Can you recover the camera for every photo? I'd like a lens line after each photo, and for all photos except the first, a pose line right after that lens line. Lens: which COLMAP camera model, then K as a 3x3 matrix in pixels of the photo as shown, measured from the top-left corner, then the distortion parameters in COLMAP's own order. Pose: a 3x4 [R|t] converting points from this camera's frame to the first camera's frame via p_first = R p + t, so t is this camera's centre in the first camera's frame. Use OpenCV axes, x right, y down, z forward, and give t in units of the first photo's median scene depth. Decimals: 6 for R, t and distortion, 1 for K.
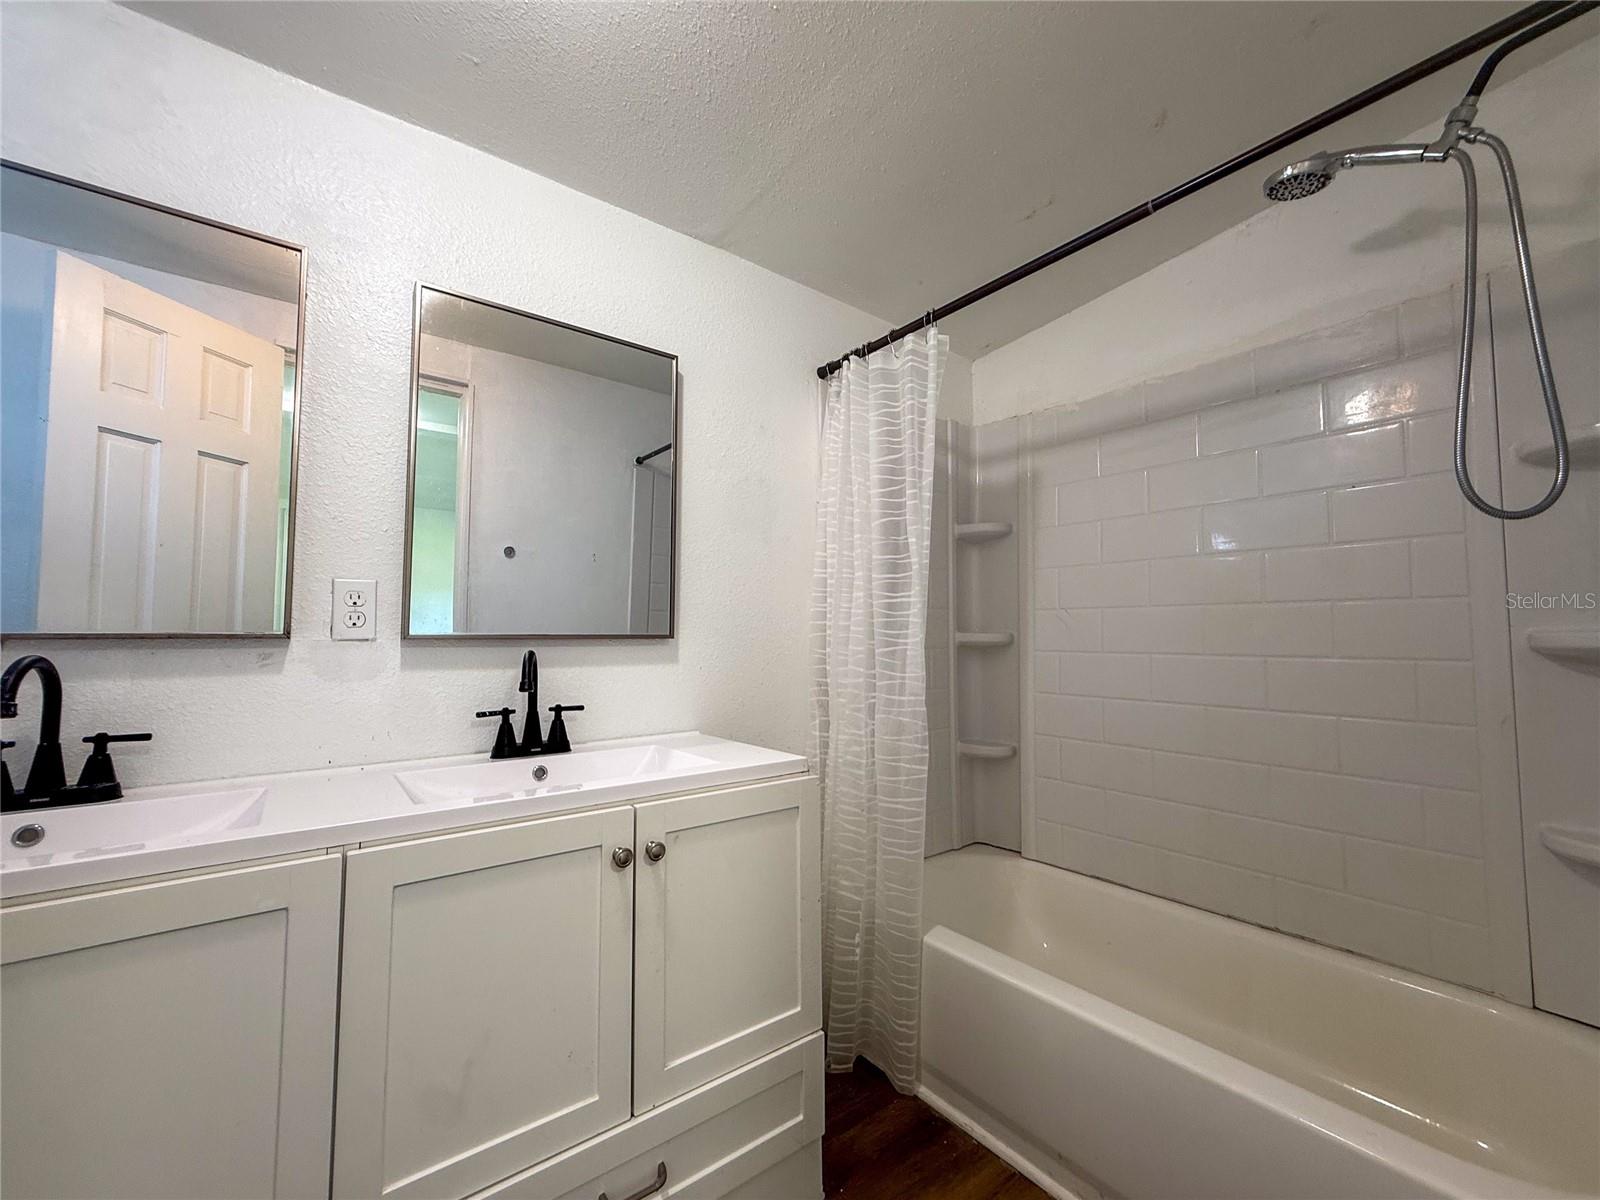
lens RADIAL K [[643.0, 0, 809.3], [0, 643.0, 592.9], [0, 0, 1]] dist [-0.003359, 0.000384]
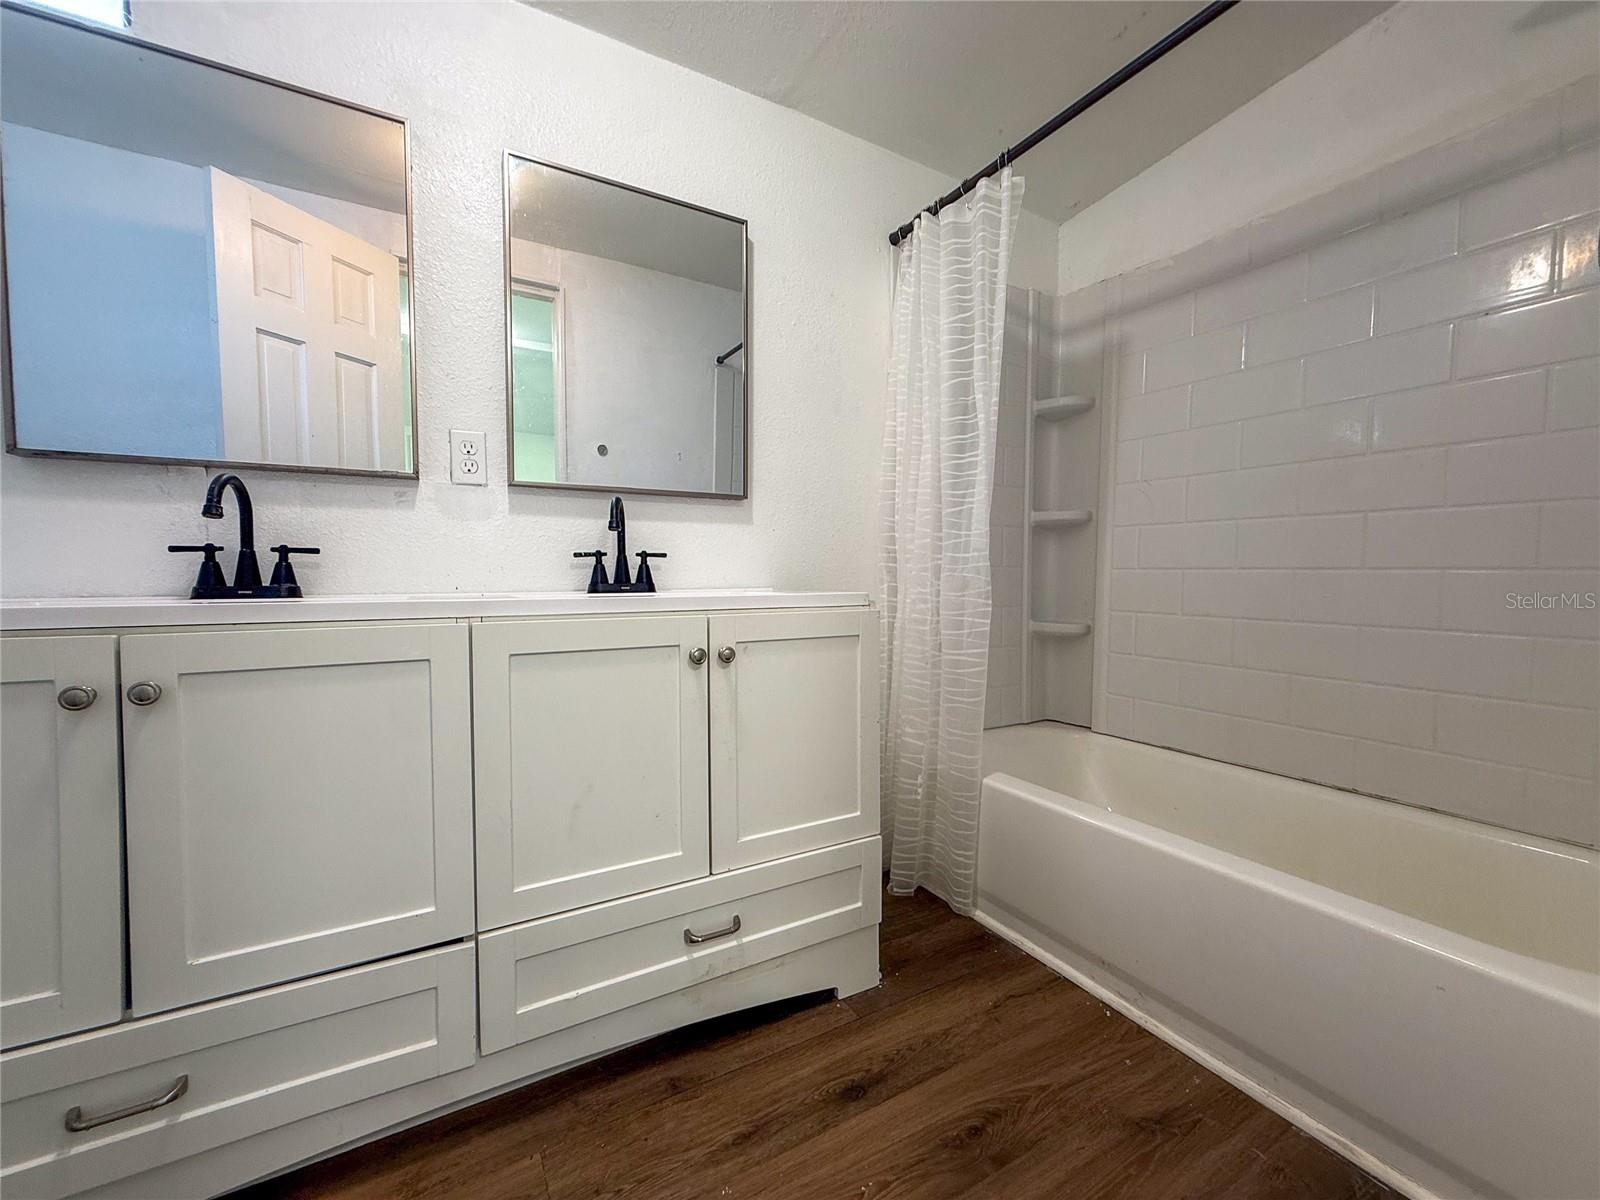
lens RADIAL K [[643.0, 0, 807.3], [0, 643.0, 593.7], [0, 0, 1]] dist [-0.003359, 0.000384]
pose [[0.990234, 0.007310, -0.139227, 0.035720], [0.006892, 0.994837, 0.101253, 0.118564], [0.139248, -0.101224, 0.985070, -0.047969]]
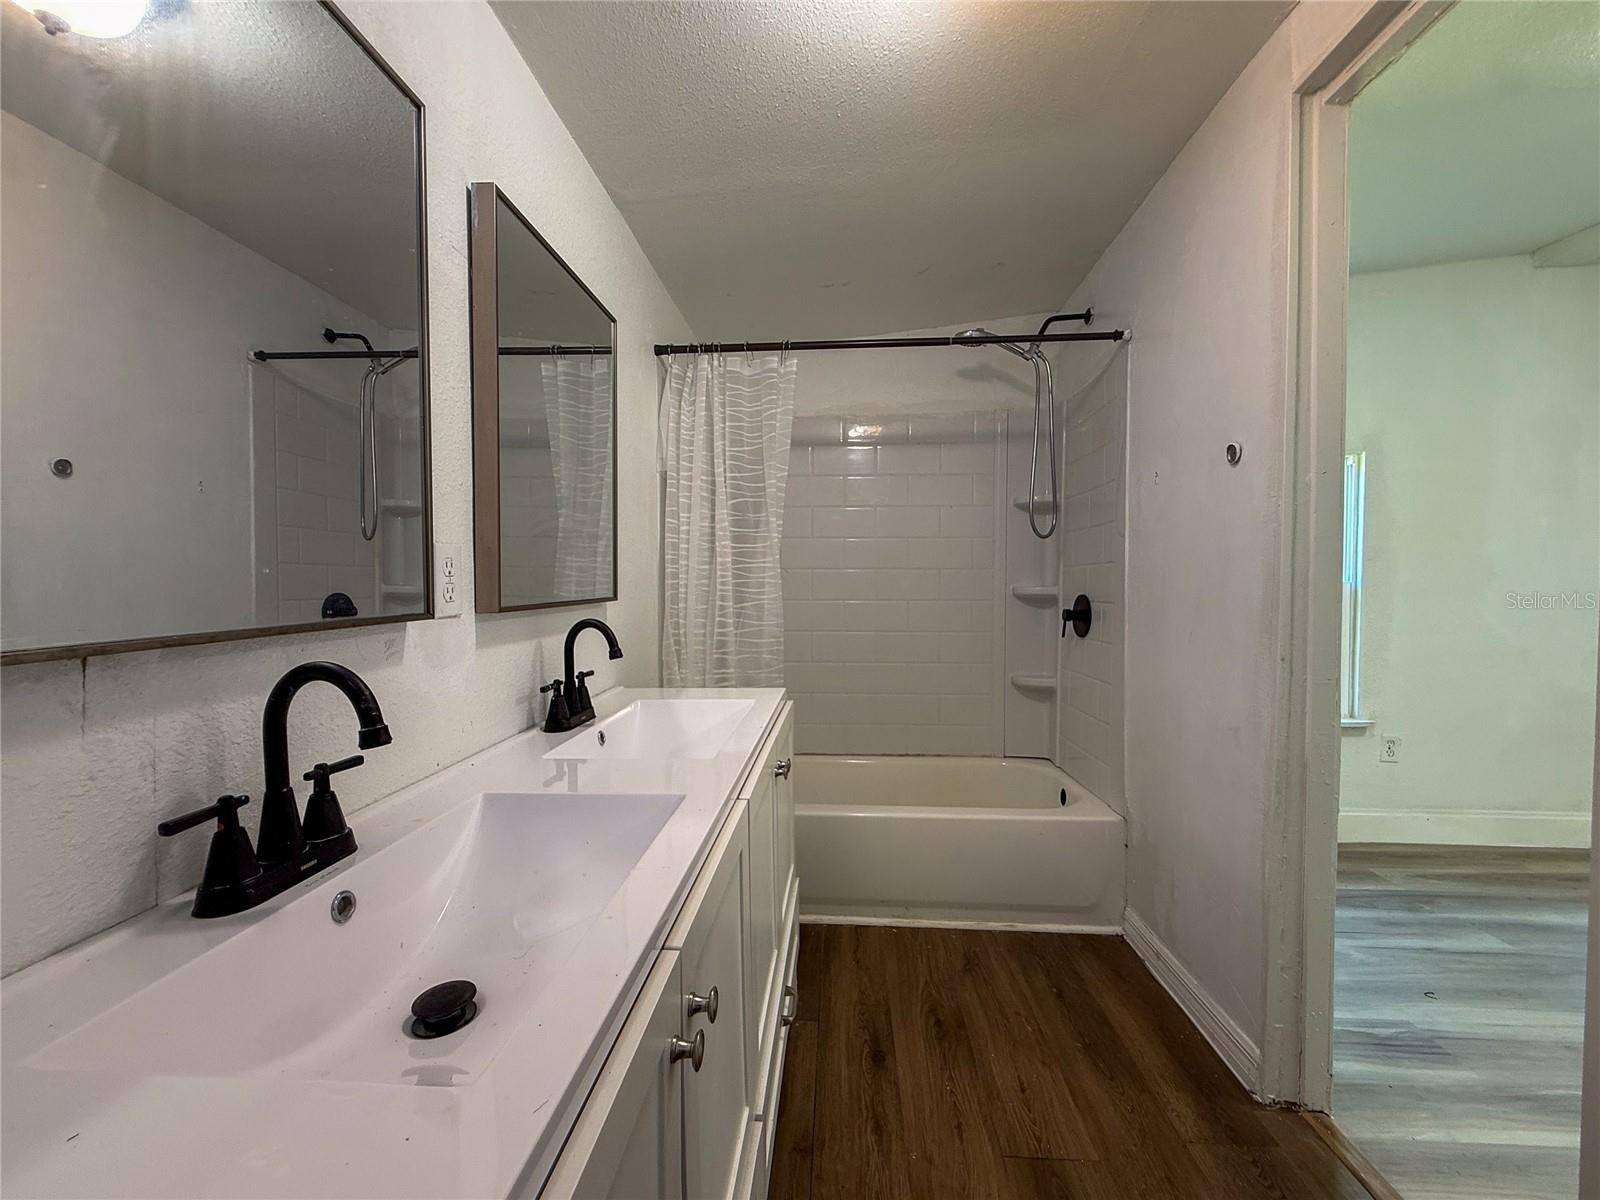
lens RADIAL K [[643.0, 0, 795.8], [0, 643.0, 596.4], [0, 0, 1]] dist [-0.003359, 0.000384]
pose [[0.672694, -0.026710, 0.739438, -0.777861], [-0.041630, 0.996399, 0.073864, -0.025011], [-0.738749, -0.080471, 0.669160, 0.091944]]
